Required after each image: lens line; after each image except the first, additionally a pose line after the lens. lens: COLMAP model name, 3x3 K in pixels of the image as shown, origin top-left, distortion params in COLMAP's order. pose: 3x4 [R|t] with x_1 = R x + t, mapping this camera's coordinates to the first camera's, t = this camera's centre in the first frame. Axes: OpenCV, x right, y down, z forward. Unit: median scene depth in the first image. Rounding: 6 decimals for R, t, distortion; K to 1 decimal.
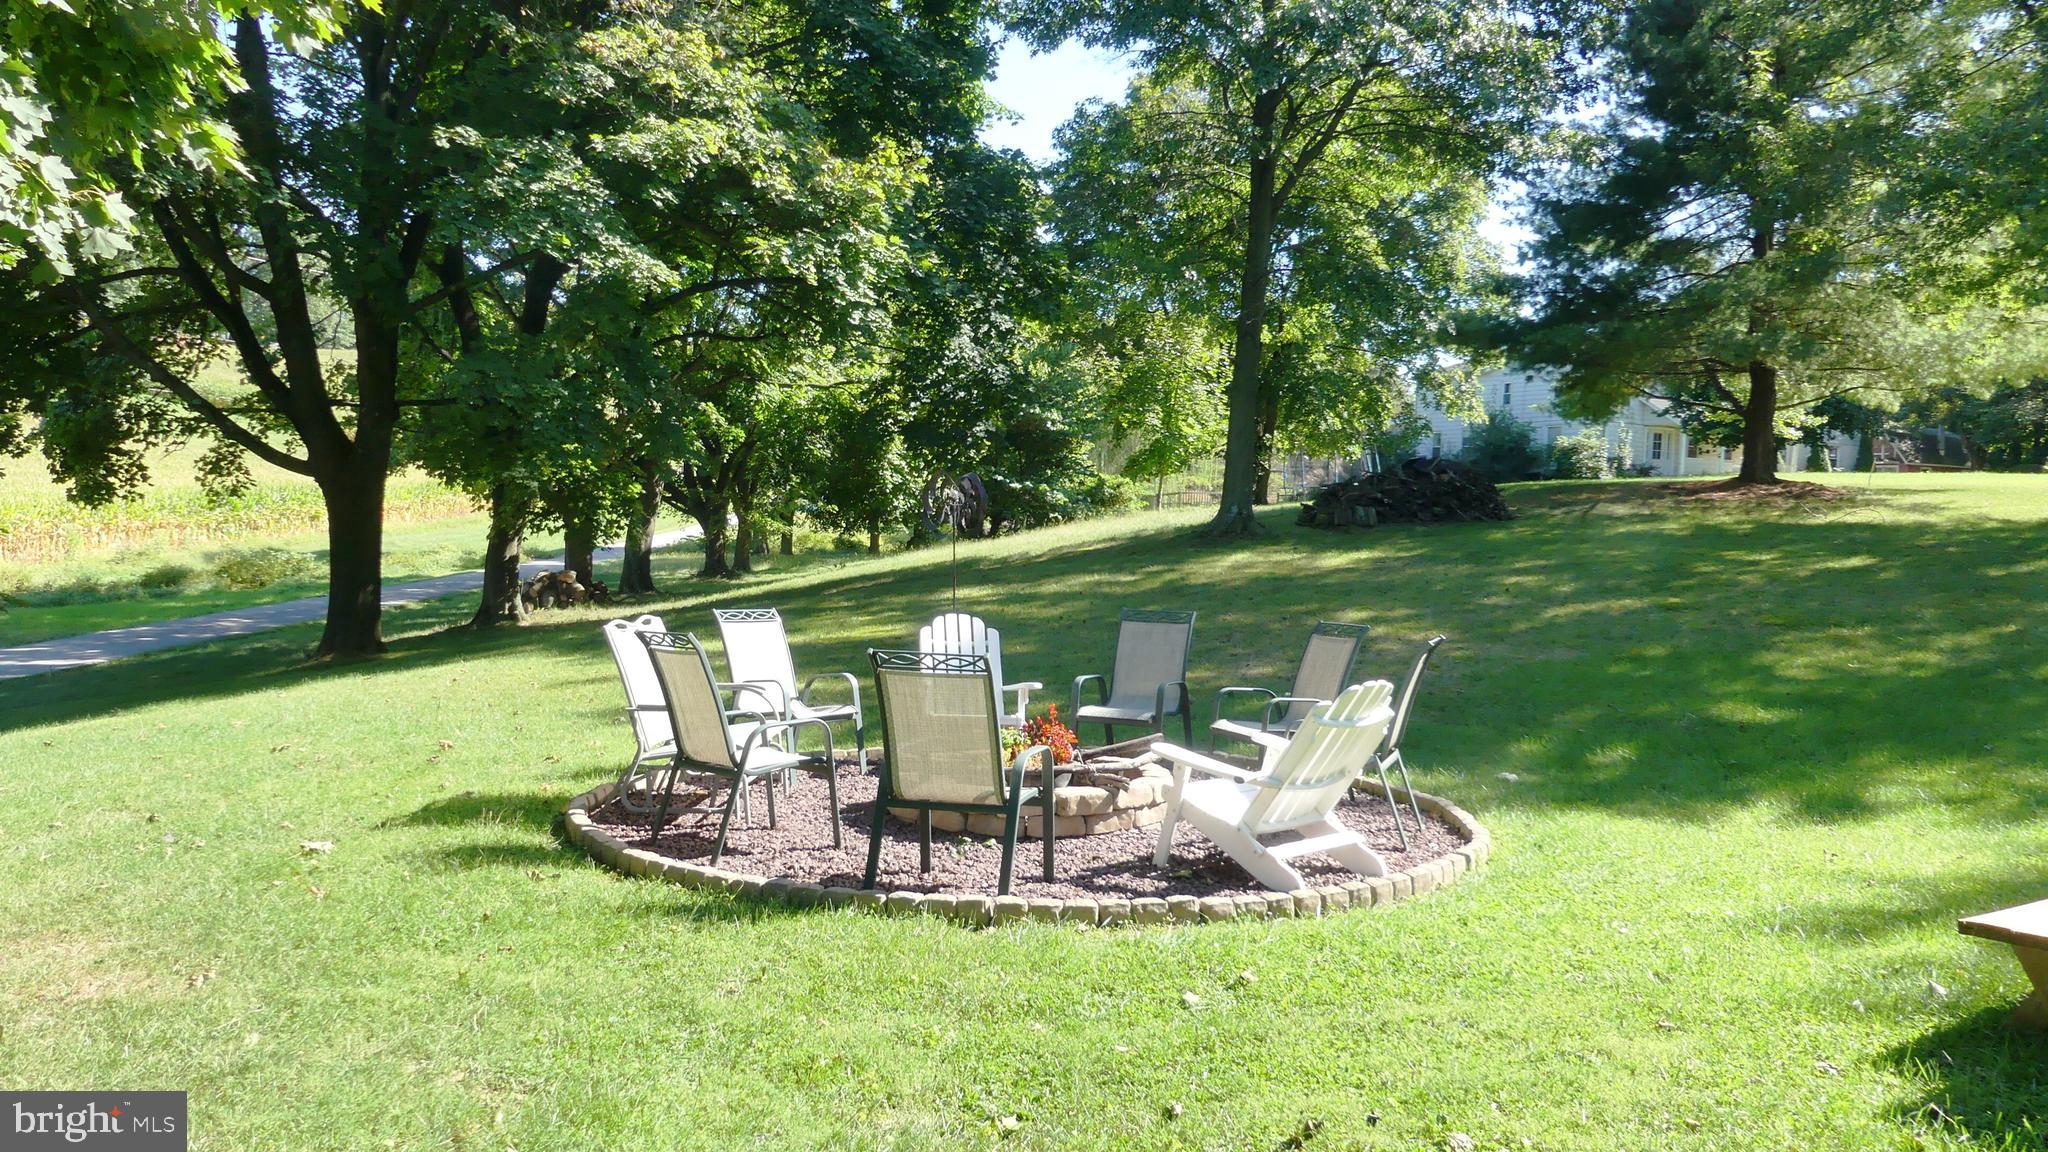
lens RADIAL K [[1553.6, 0, 1065.3], [0, 1553.6, 577.5], [0, 0, 1]] dist [-0.009265, -0.010796]
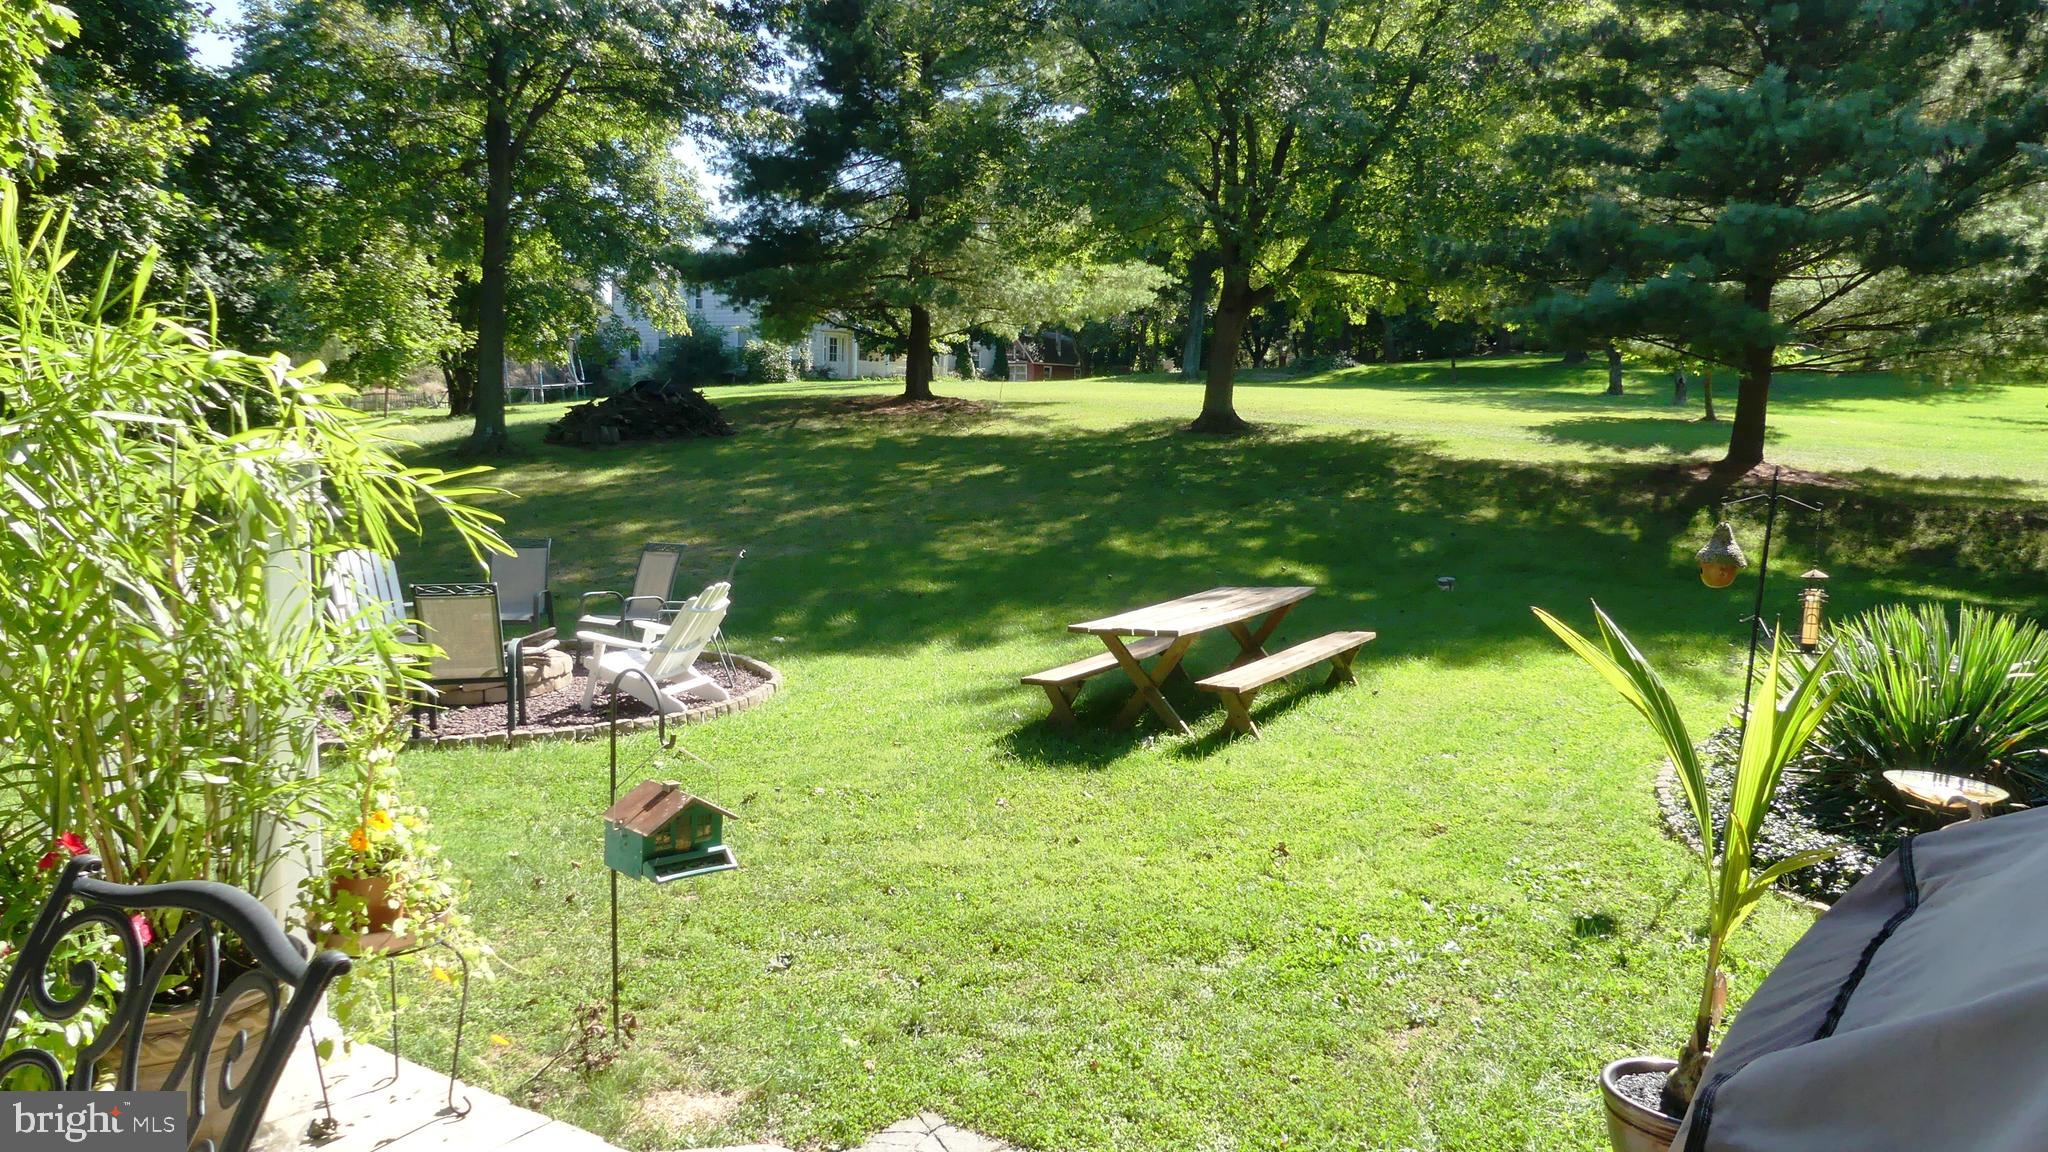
lens RADIAL K [[1553.6, 0, 1024.4], [0, 1553.6, 610.0], [0, 0, 1]] dist [-0.009265, -0.010796]
pose [[0.882878, -0.071638, 0.464106, -0.085385], [0.027744, 0.994526, 0.100735, -0.018966], [-0.468782, -0.076061, 0.880033, -0.183686]]
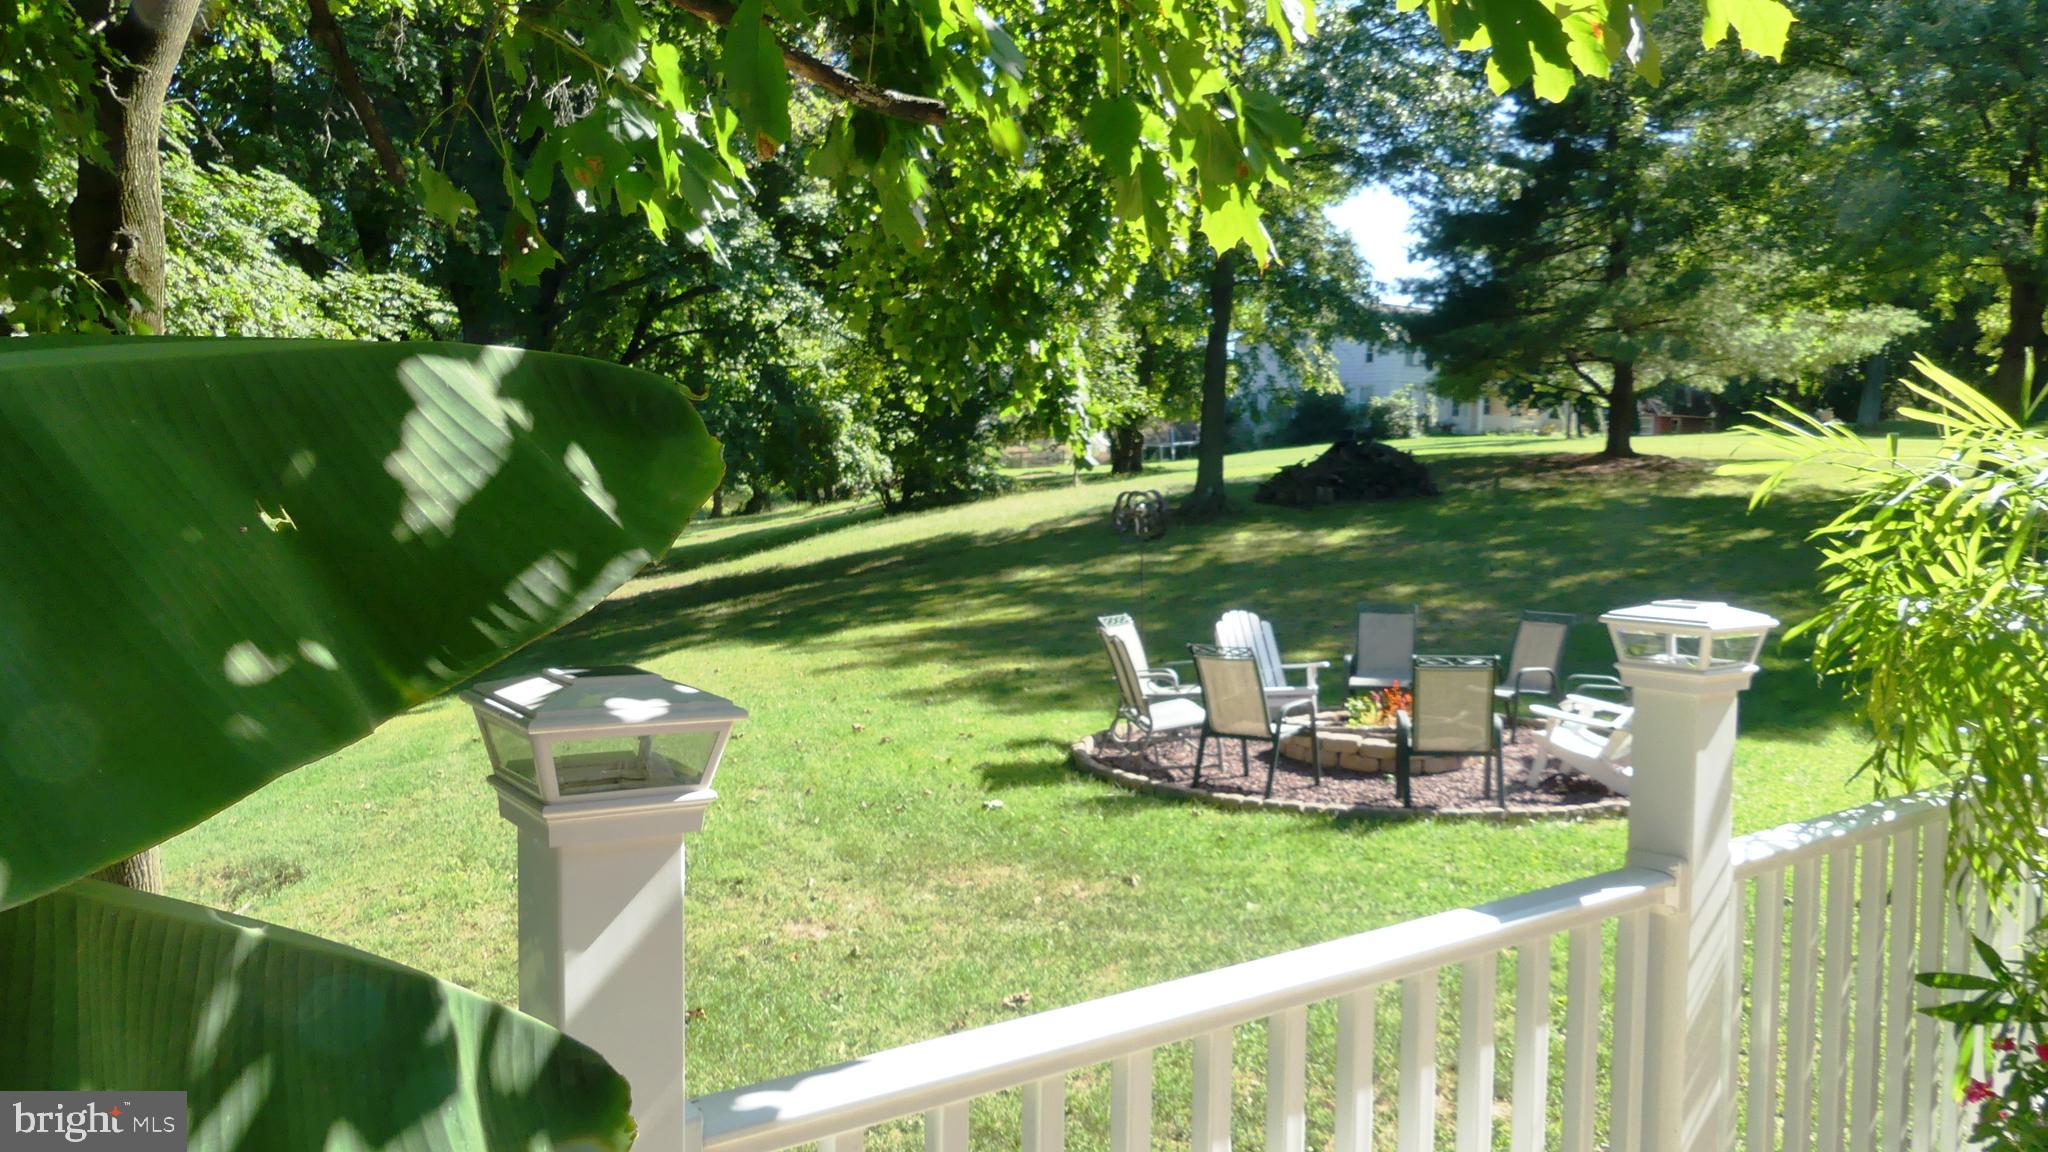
lens RADIAL K [[1553.6, 0, 1049.9], [0, 1553.6, 599.6], [0, 0, 1]] dist [-0.009265, -0.010796]
pose [[0.988421, -0.028957, 0.148947, -0.198487], [0.021472, 0.998436, 0.051617, -0.027256], [-0.150209, -0.047821, 0.987497, -0.134358]]
